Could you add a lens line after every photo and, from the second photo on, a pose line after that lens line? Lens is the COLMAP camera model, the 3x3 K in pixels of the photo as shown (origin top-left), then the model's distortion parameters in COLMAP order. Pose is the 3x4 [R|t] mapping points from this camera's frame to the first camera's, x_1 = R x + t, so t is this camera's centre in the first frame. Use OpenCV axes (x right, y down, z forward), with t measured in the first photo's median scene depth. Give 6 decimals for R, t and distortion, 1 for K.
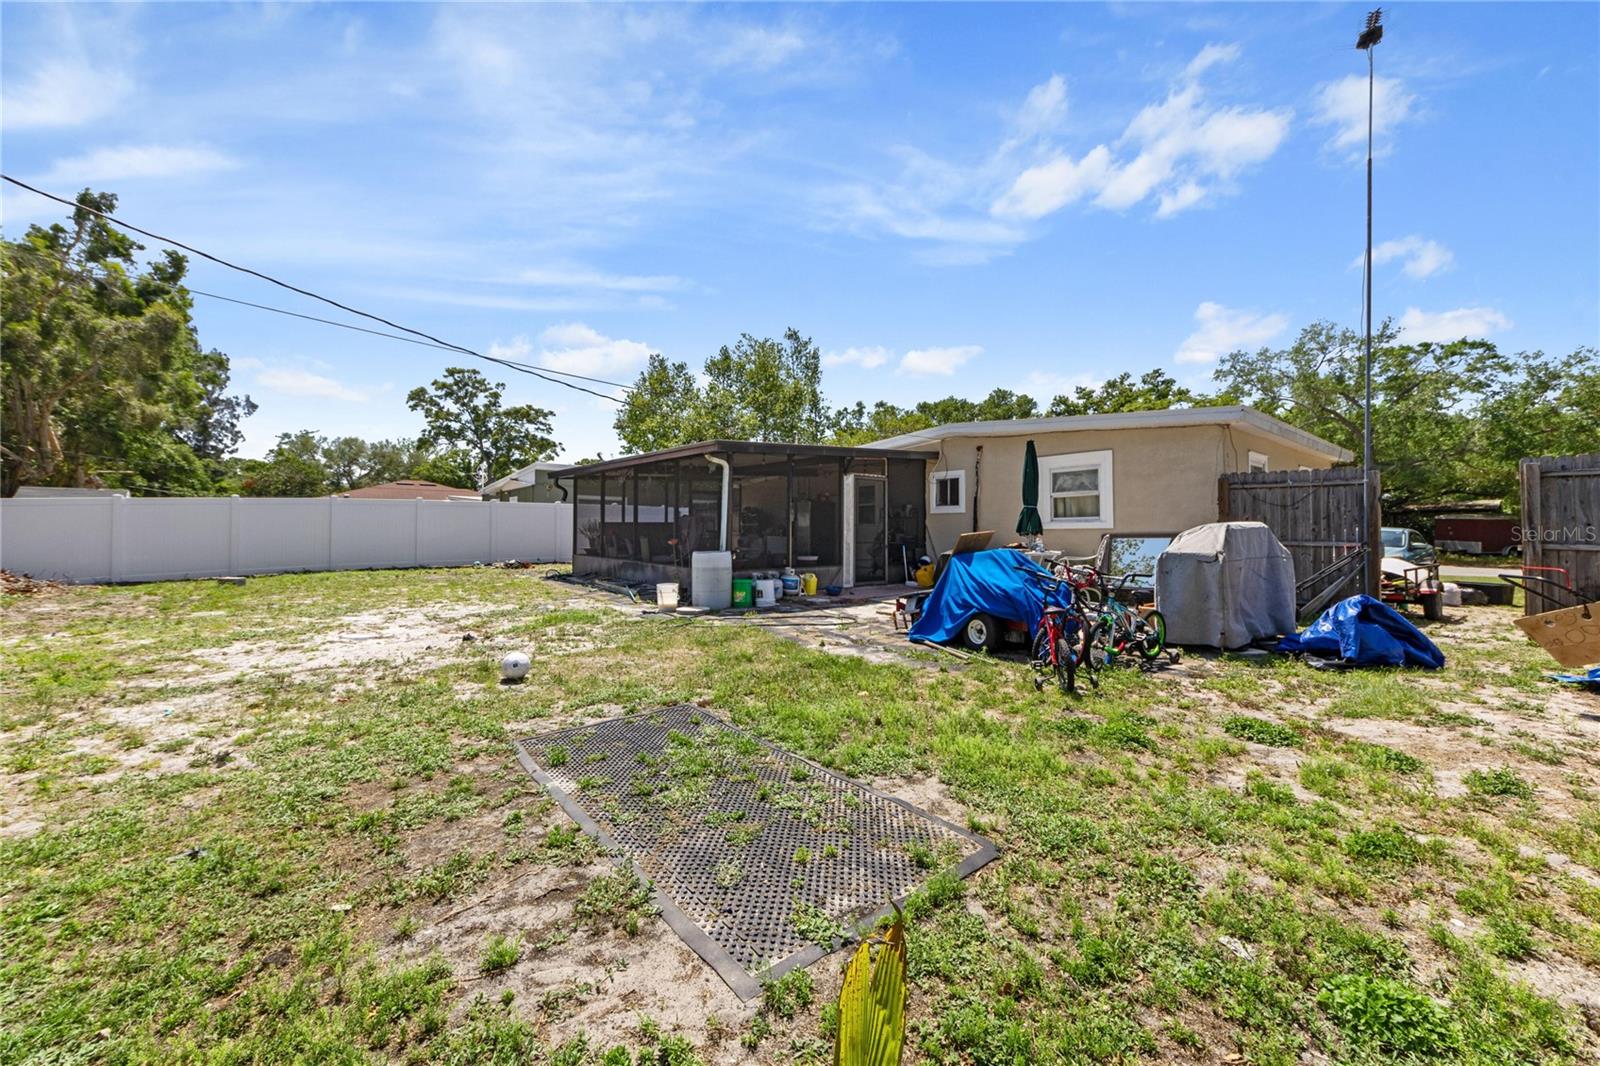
lens RADIAL K [[619.5, 0, 800.4], [0, 619.5, 507.2], [0, 0, 1]] dist [-0.001111, 0.000275]
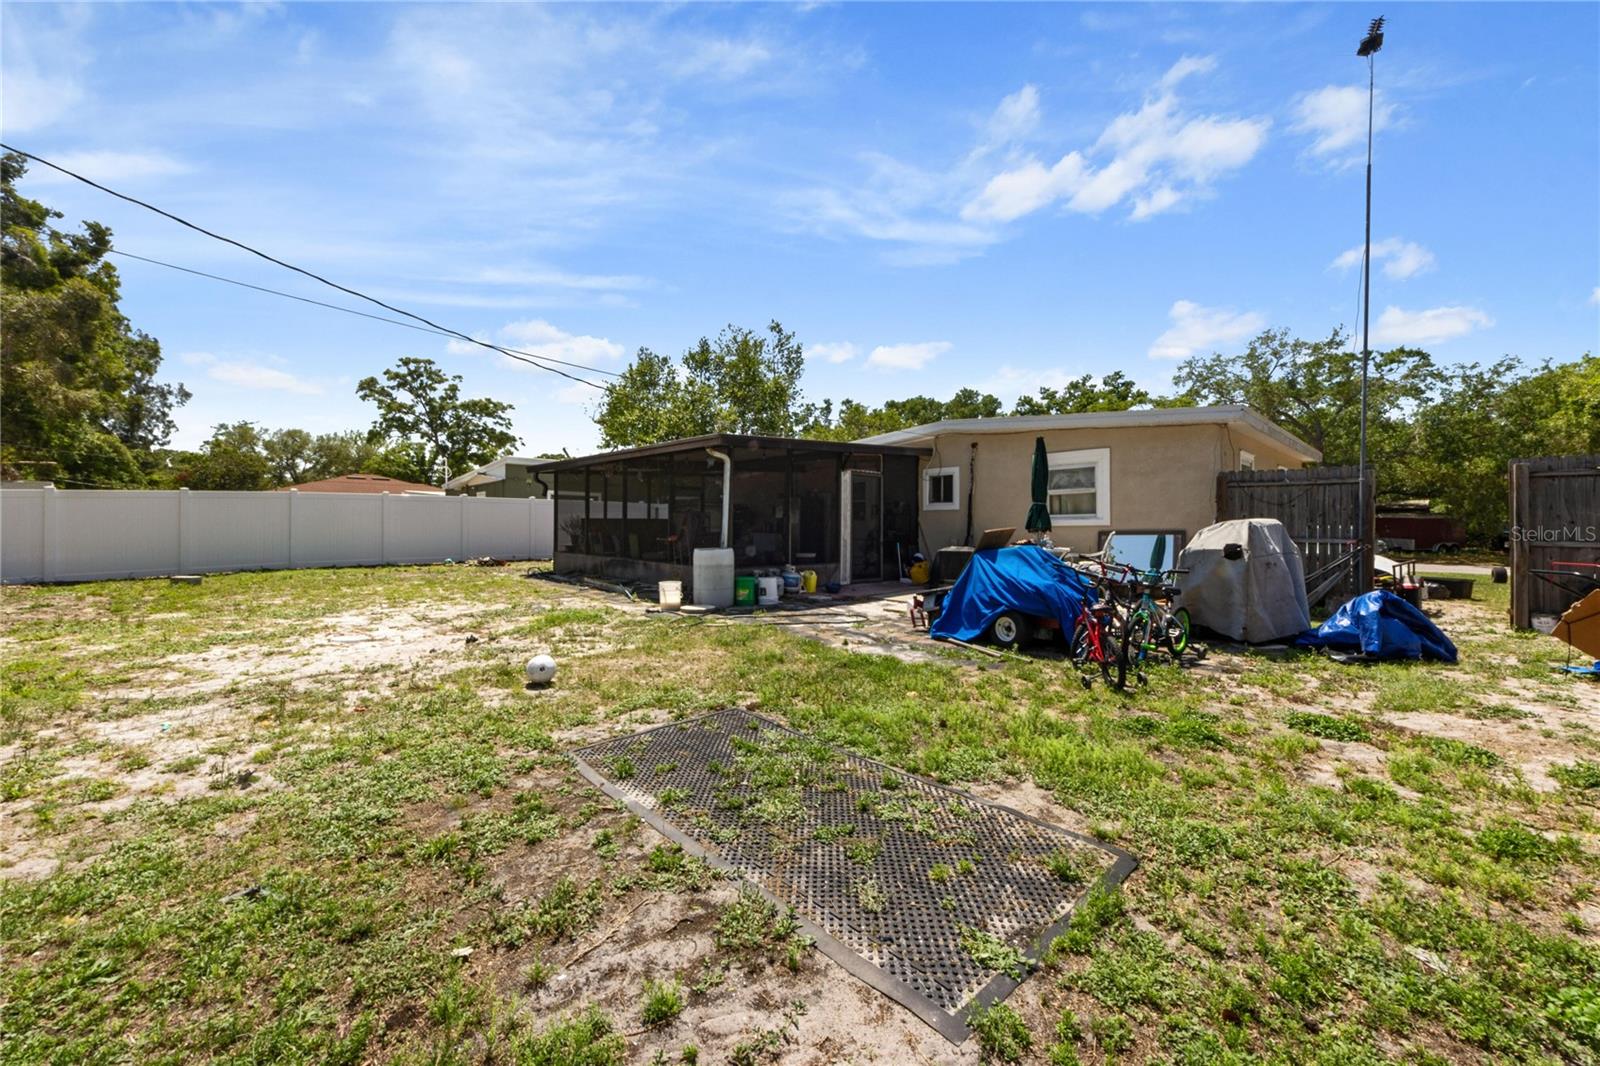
lens RADIAL K [[619.5, 0, 800.4], [0, 619.5, 507.2], [0, 0, 1]] dist [-0.001111, 0.000275]
pose [[0.998149, 0.003844, 0.060690, -0.095703], [-0.004116, 0.999982, 0.004360, 0.003321], [-0.060672, -0.004602, 0.998147, 0.030492]]
